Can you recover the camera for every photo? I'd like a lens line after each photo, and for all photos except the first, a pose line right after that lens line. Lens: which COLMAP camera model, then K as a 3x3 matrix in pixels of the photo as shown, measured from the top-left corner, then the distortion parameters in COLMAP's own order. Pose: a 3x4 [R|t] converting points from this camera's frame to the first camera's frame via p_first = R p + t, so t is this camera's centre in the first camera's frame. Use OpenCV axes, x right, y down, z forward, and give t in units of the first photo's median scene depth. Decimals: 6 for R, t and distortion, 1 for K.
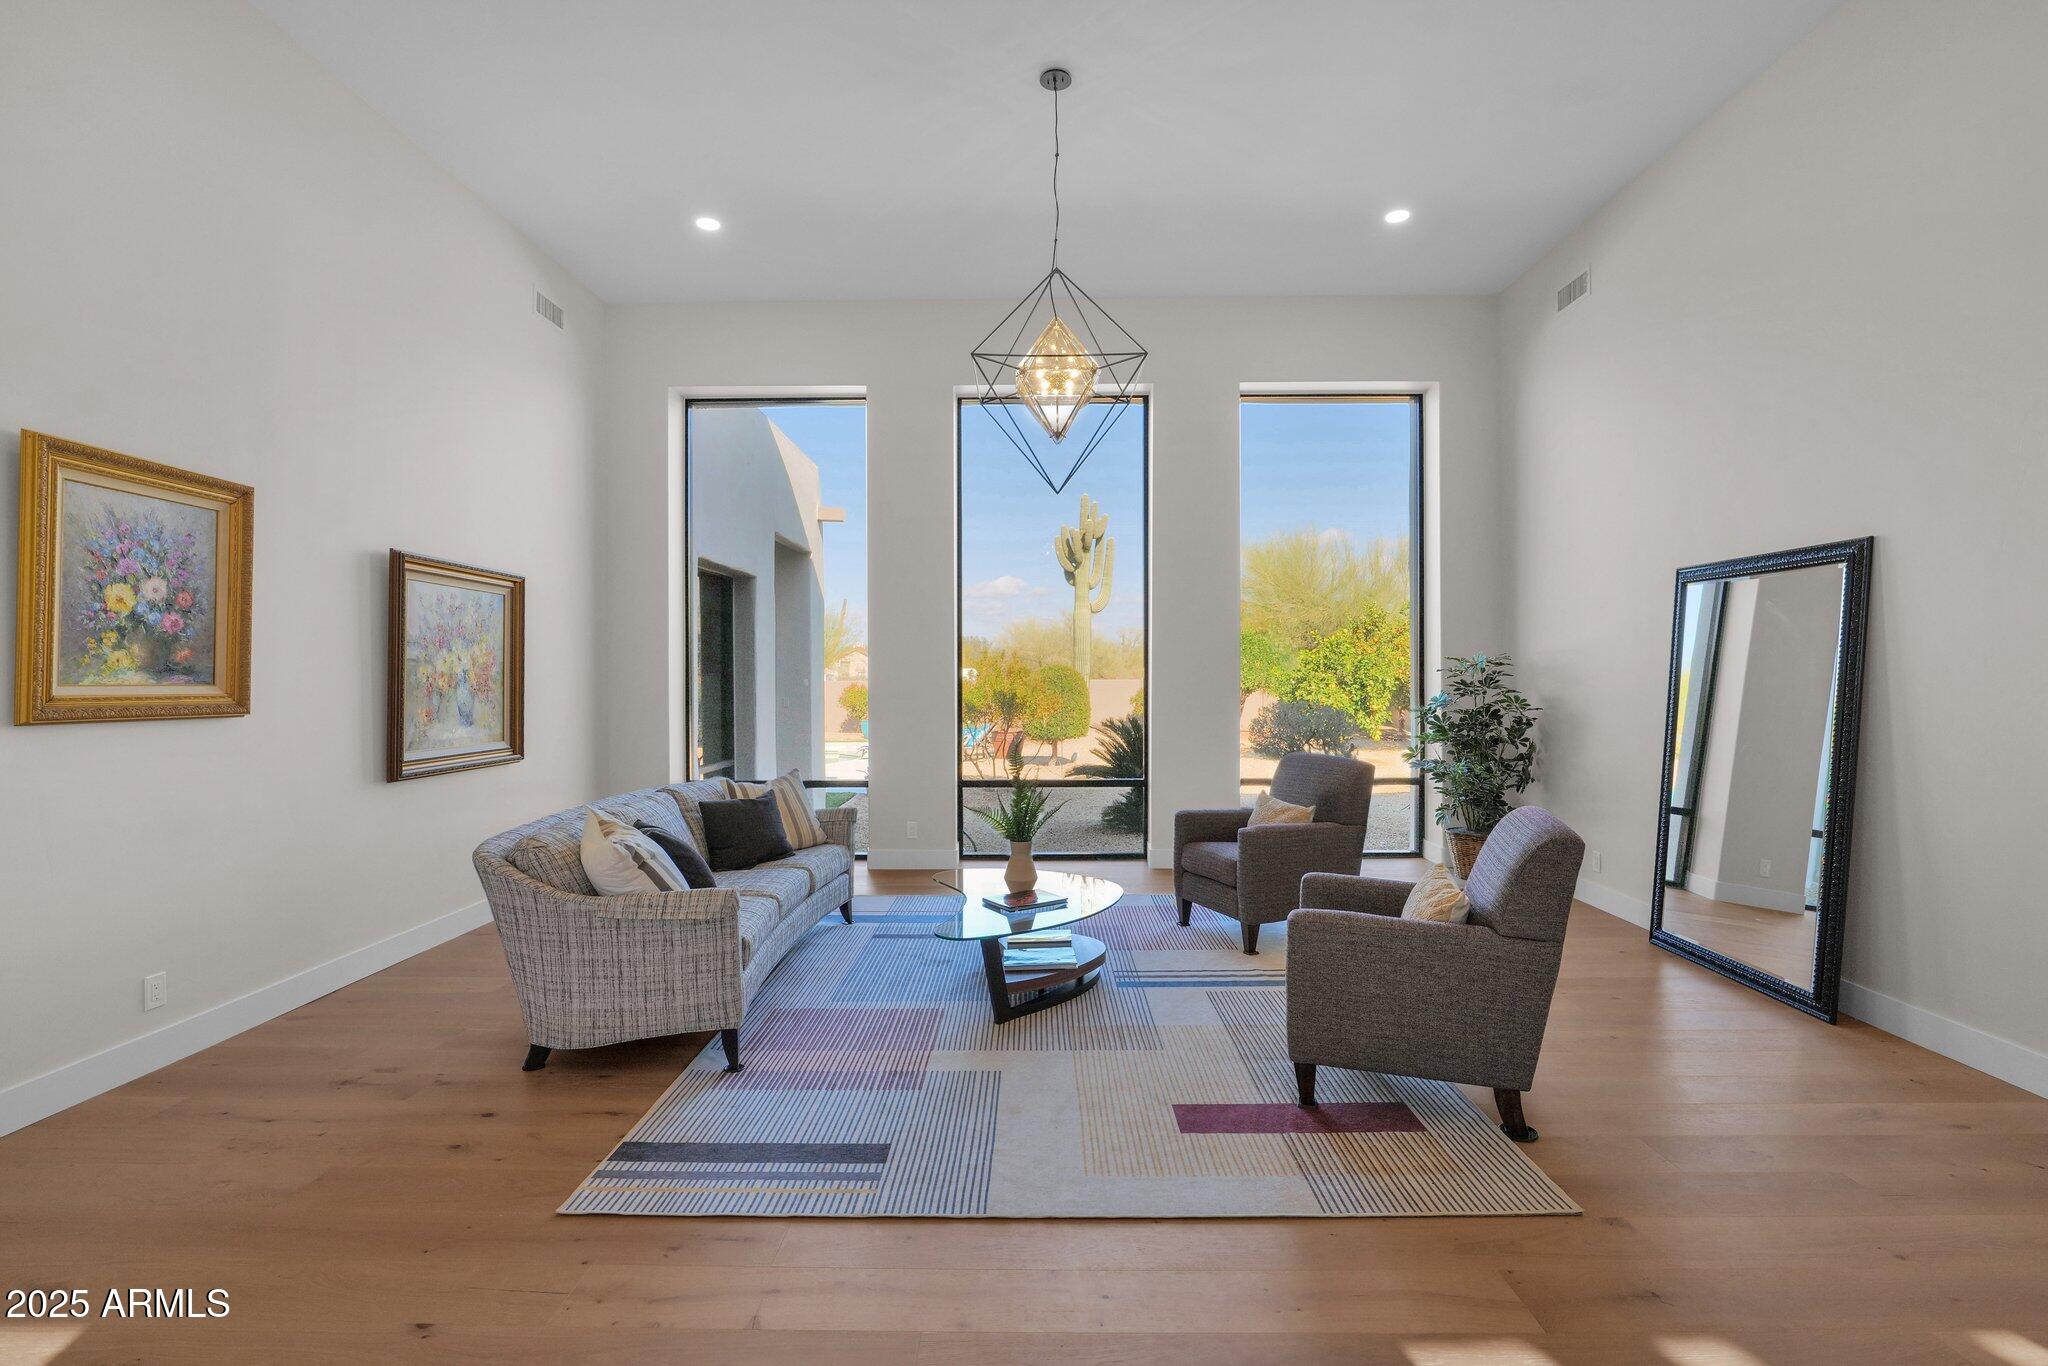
lens RADIAL K [[934.5, 0, 1028.8], [0, 934.5, 680.2], [0, 0, 1]] dist [-0.019363, 0.000569]
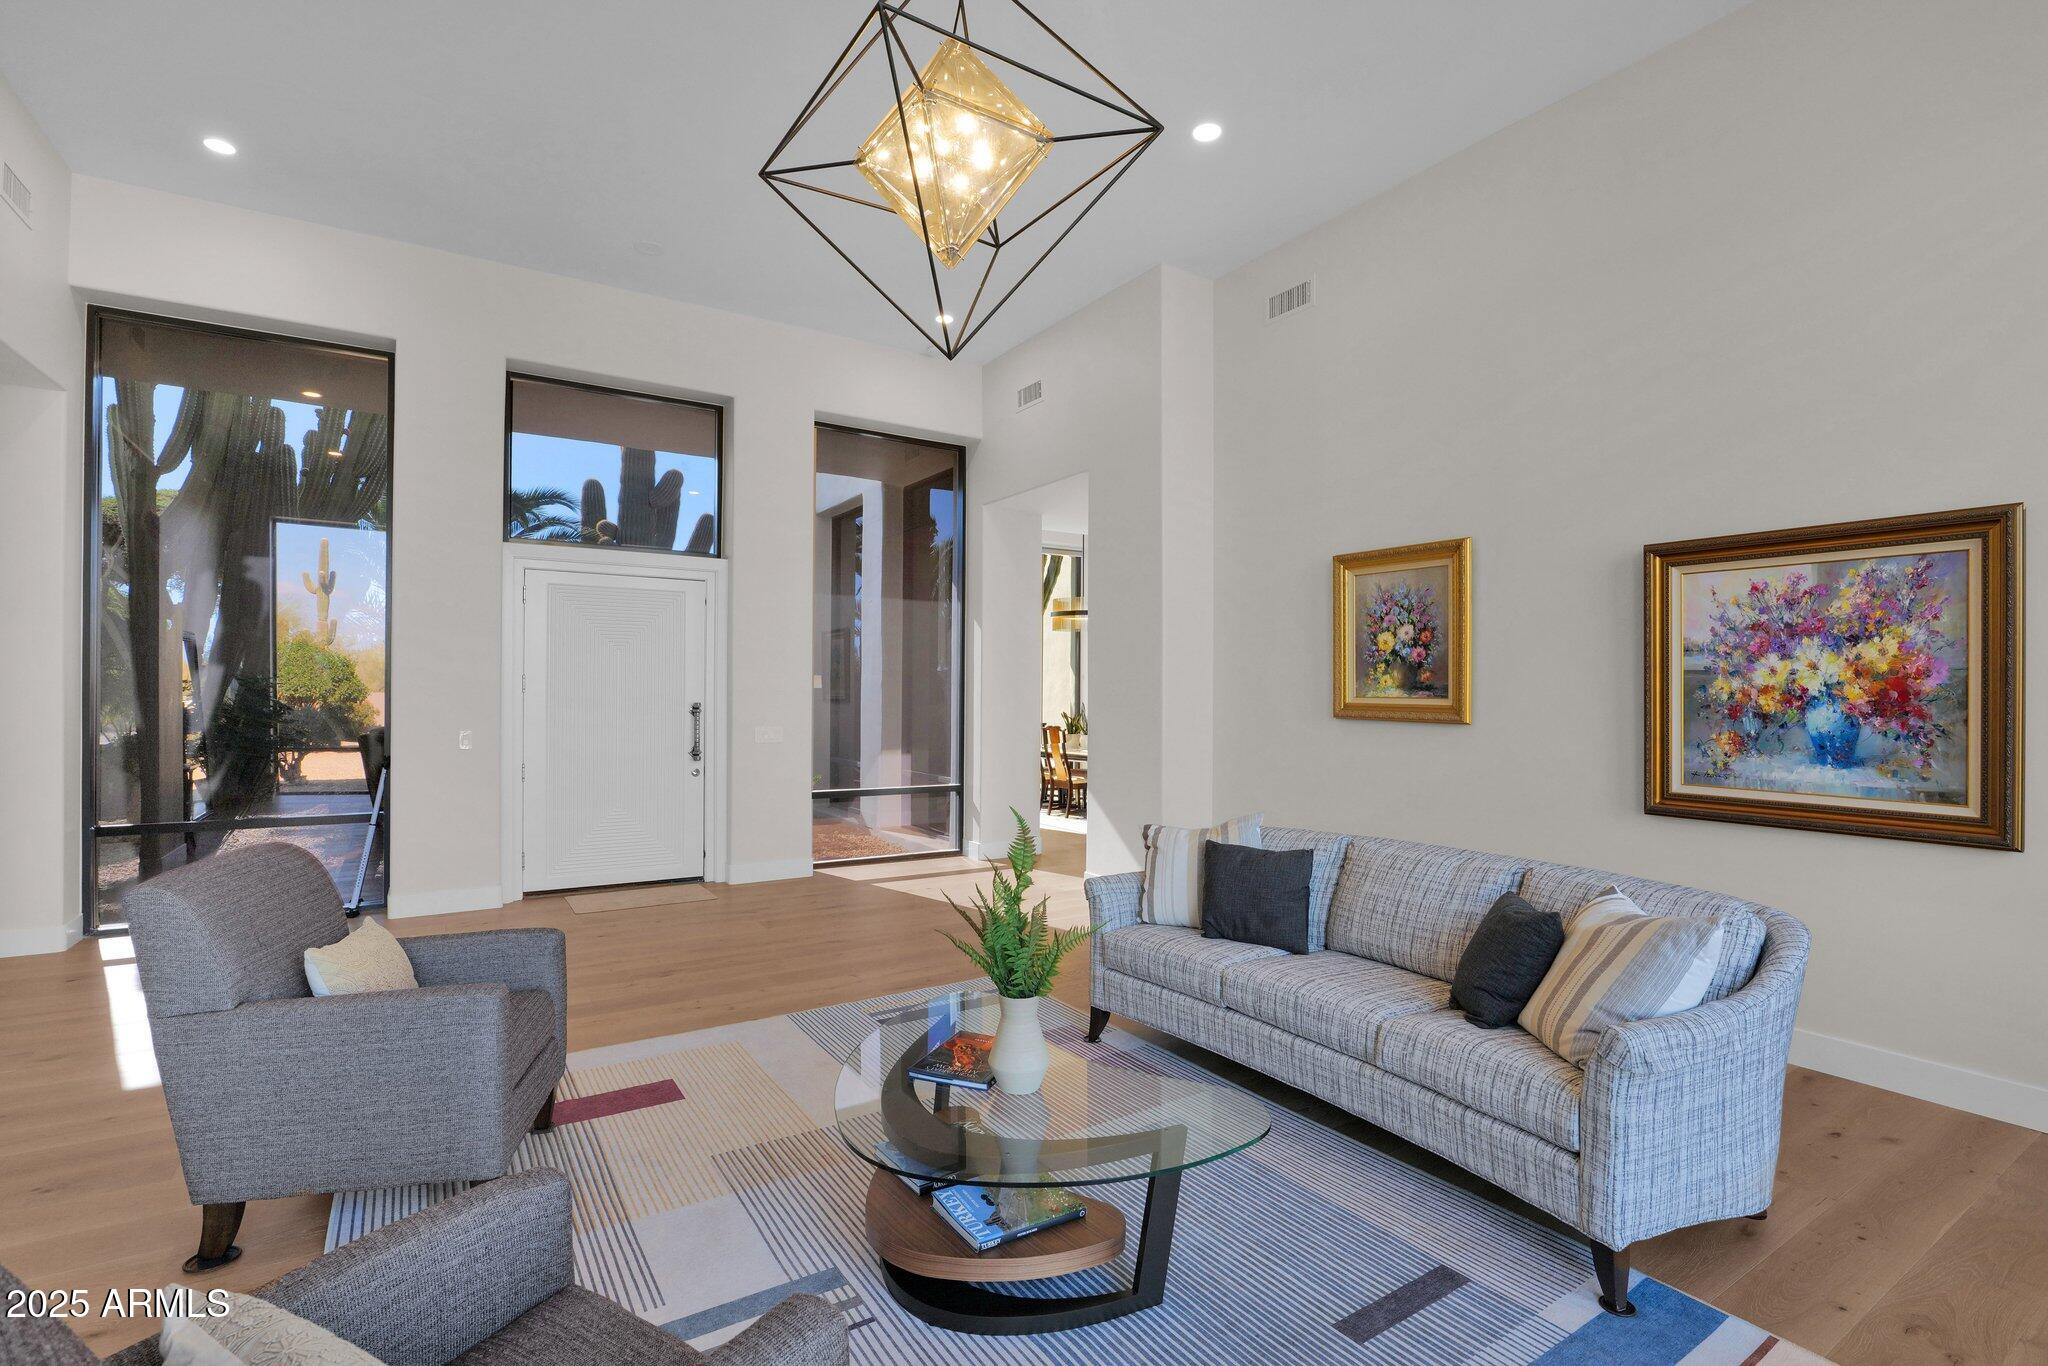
lens RADIAL K [[934.5, 0, 1029.5], [0, 934.5, 684.3], [0, 0, 1]] dist [-0.019363, 0.000569]
pose [[-0.829338, -0.005557, -0.558719, 0.371999], [-0.004104, 0.999984, -0.003854, -0.007677], [0.558732, -0.000903, -0.829348, 1.855796]]
